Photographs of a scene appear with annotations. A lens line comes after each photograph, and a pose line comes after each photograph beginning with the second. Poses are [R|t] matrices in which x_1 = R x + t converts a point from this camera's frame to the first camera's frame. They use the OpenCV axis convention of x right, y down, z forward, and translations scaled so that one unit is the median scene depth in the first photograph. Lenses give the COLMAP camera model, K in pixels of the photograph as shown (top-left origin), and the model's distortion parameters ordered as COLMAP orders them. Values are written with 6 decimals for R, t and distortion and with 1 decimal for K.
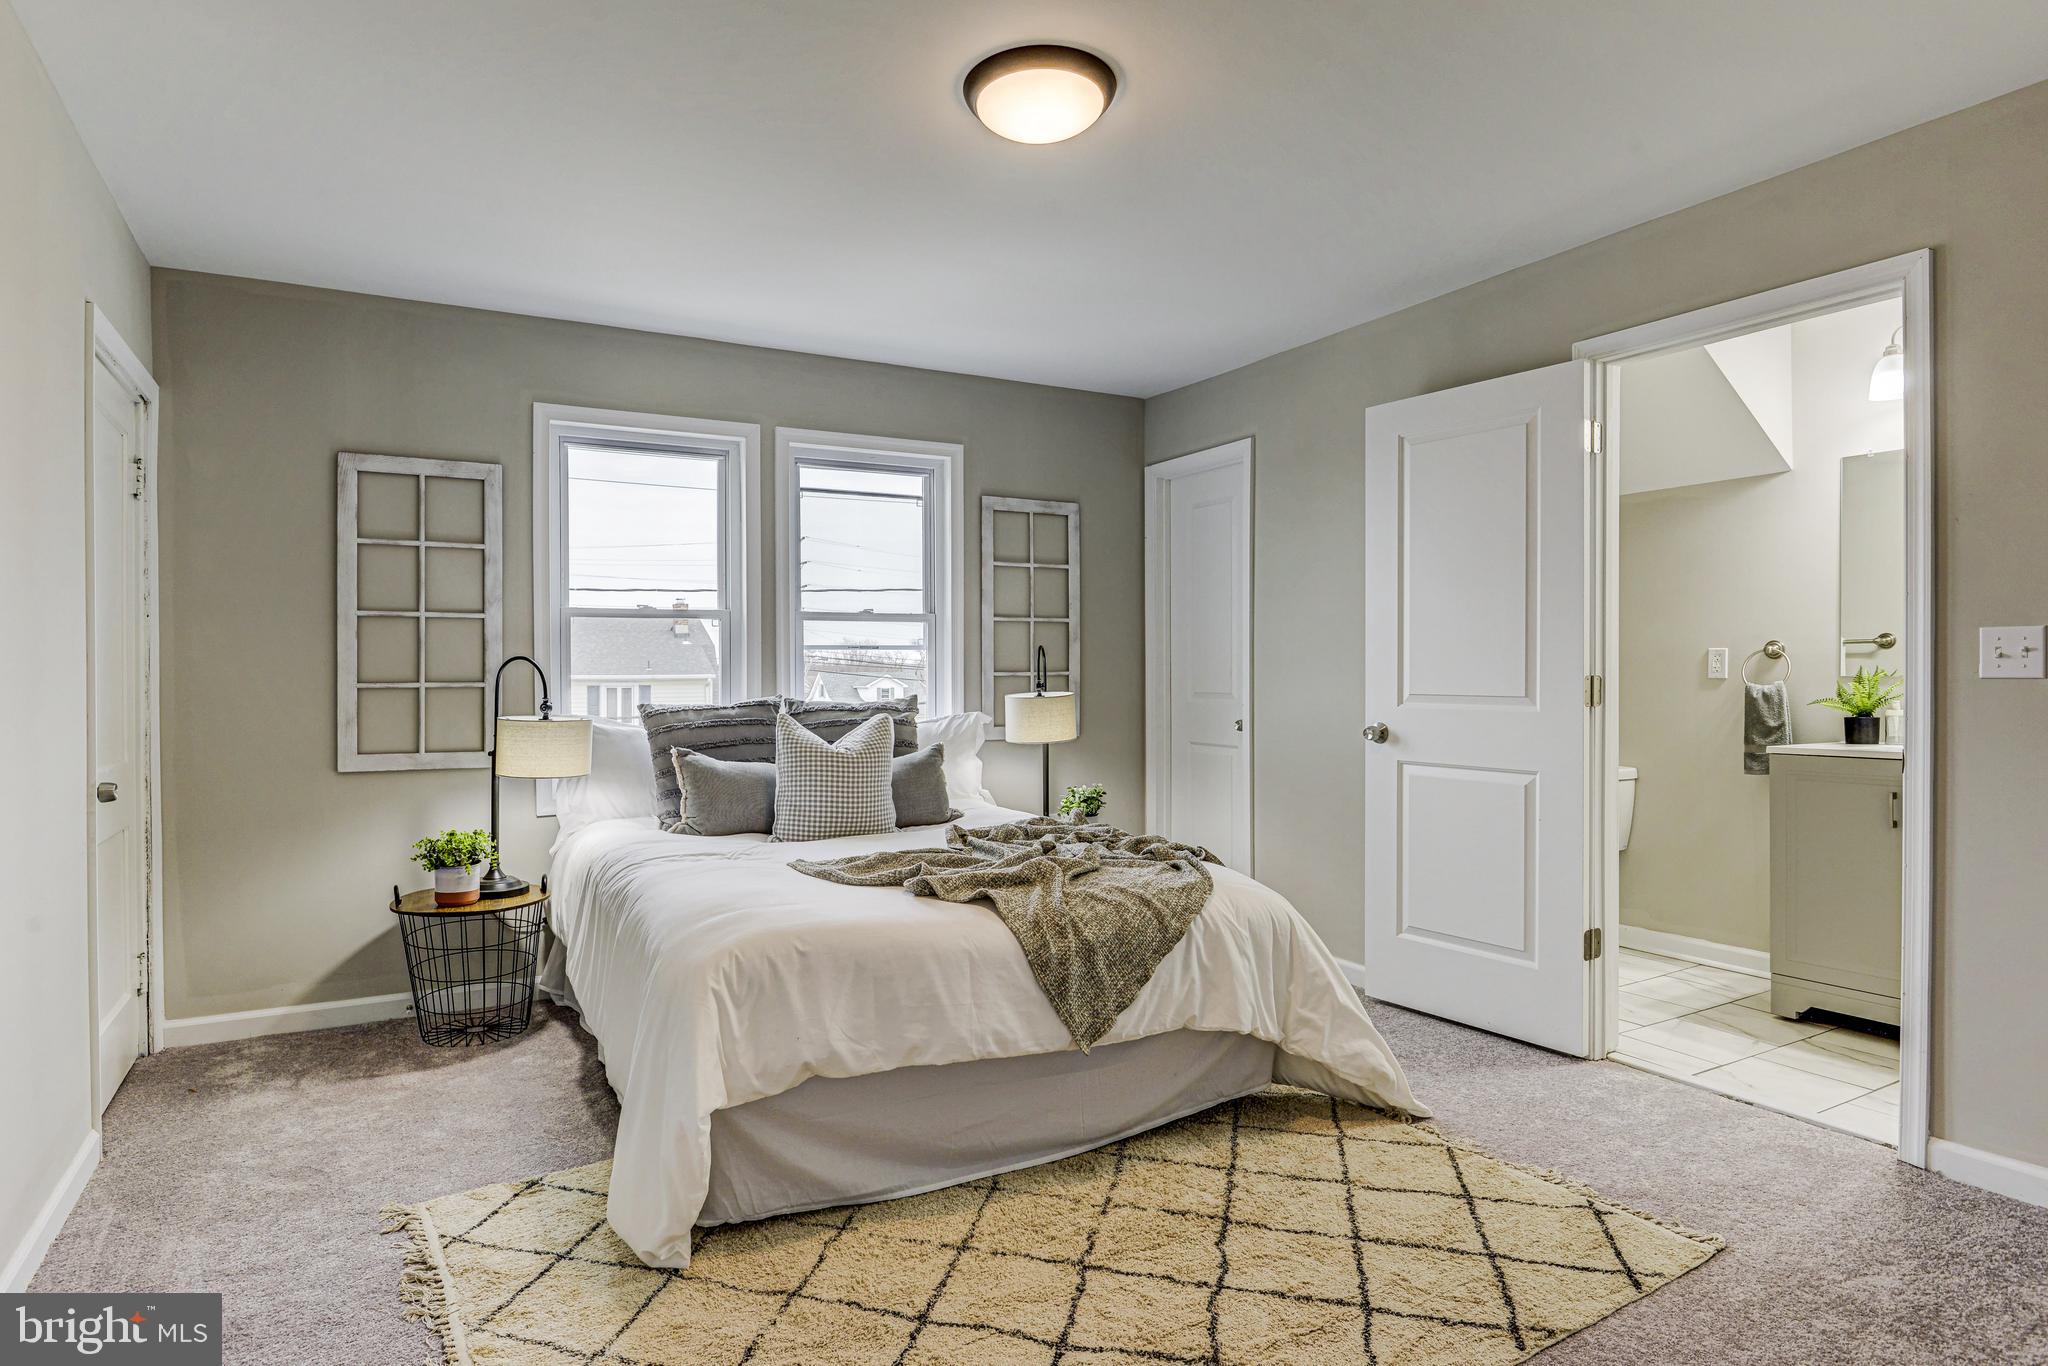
lens RADIAL K [[1134.3, 0, 1010.5], [0, 1134.3, 677.9], [0, 0, 1]] dist [-0.003189, -0.001622]
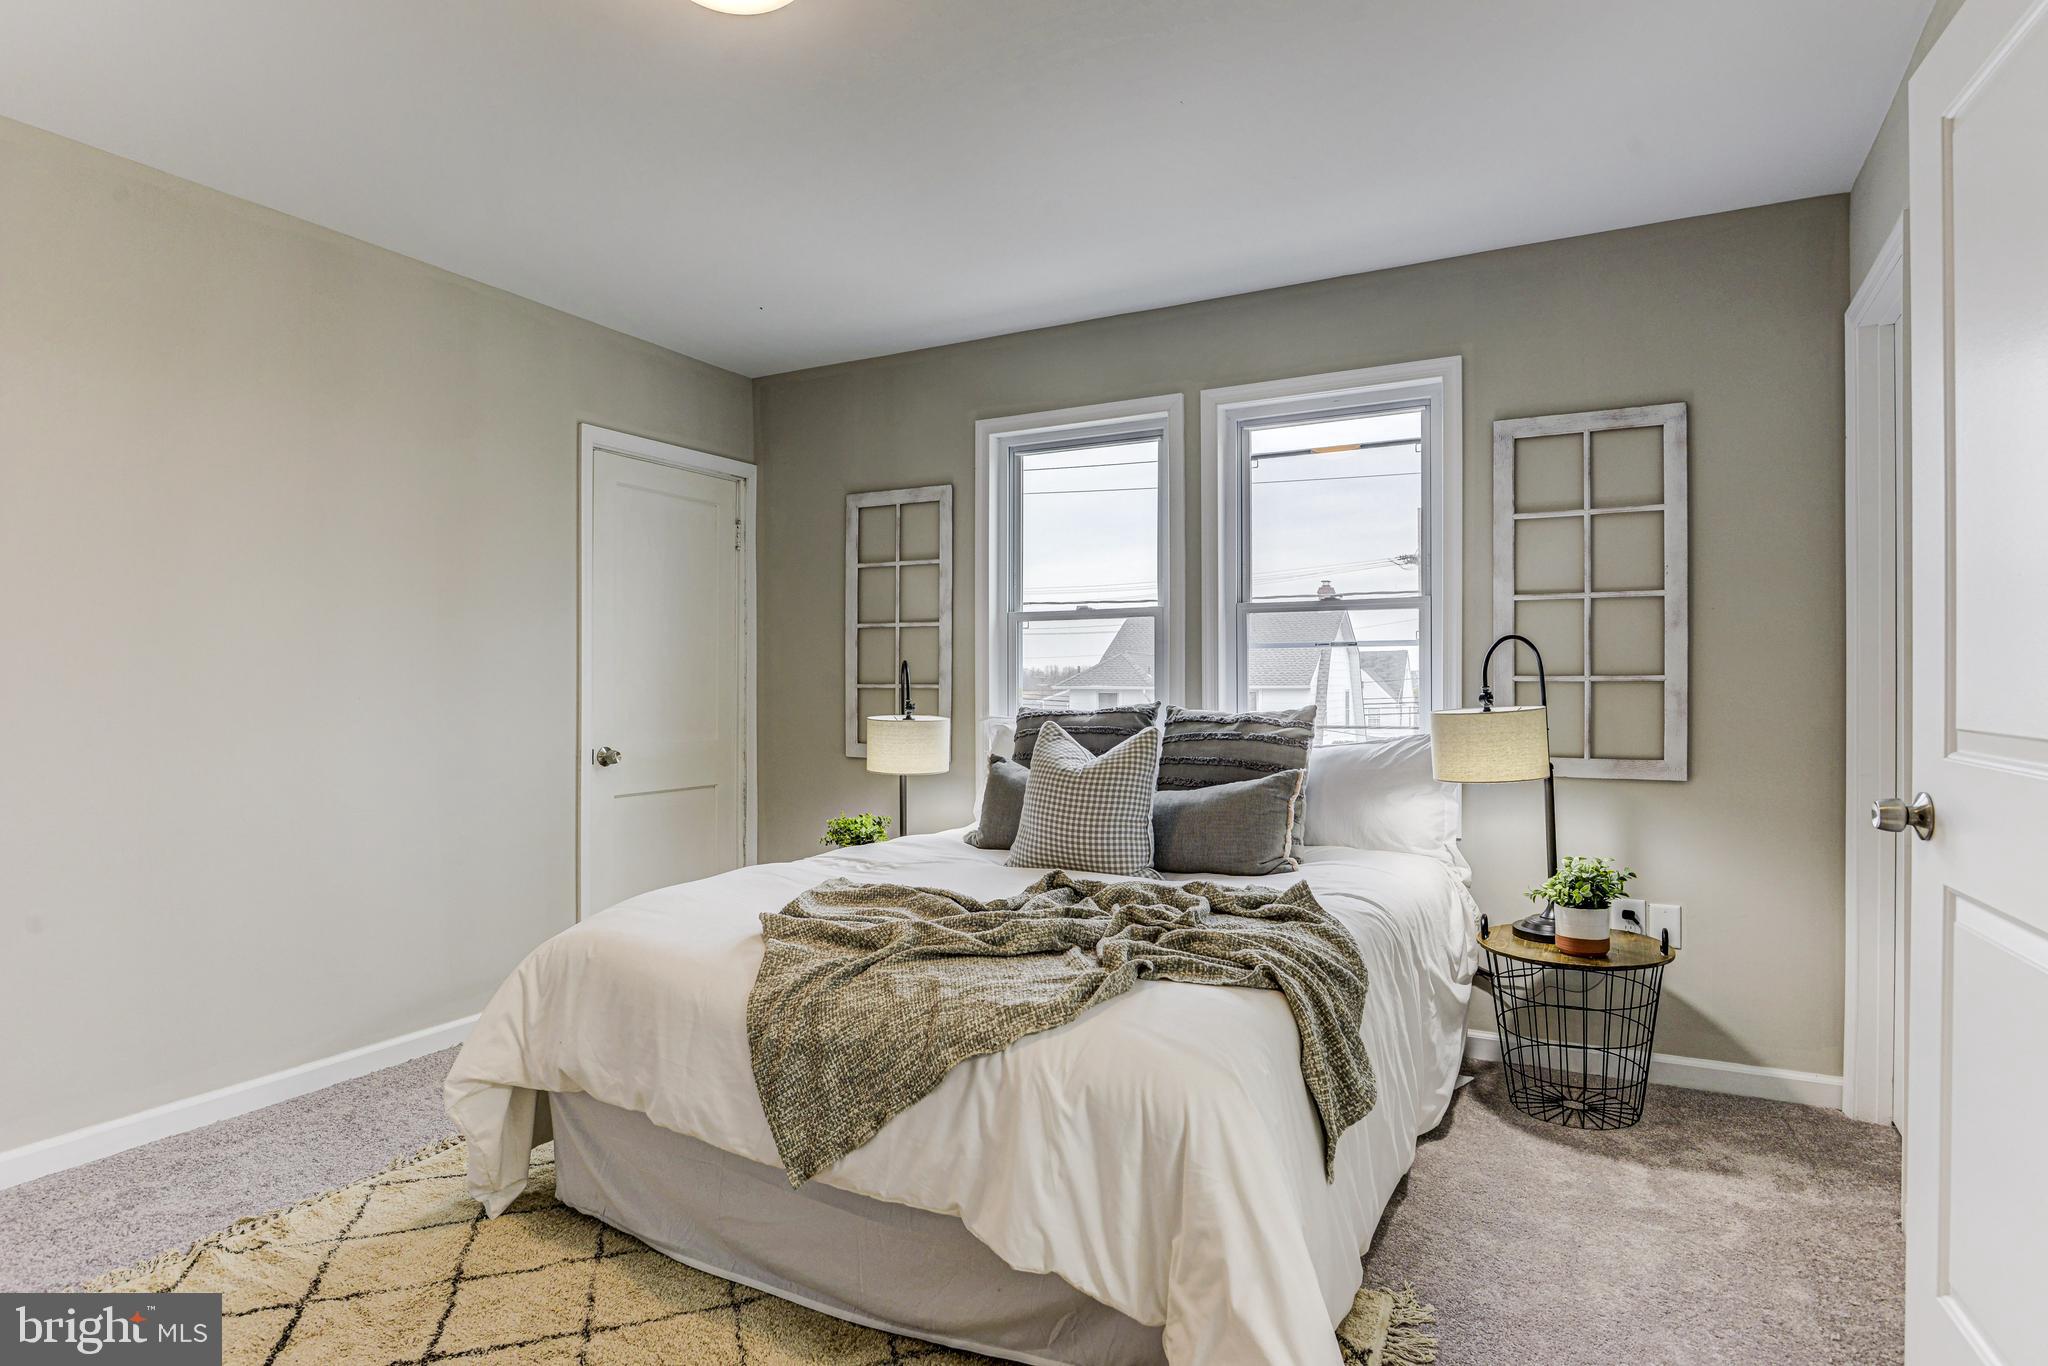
lens RADIAL K [[1134.3, 0, 1016.5], [0, 1134.3, 684.6], [0, 0, 1]] dist [-0.003189, -0.001622]
pose [[0.528134, 0.007881, -0.849125, 0.539996], [-0.006229, 0.999966, 0.005407, -0.002261], [0.849138, 0.002434, 0.528165, 0.508819]]
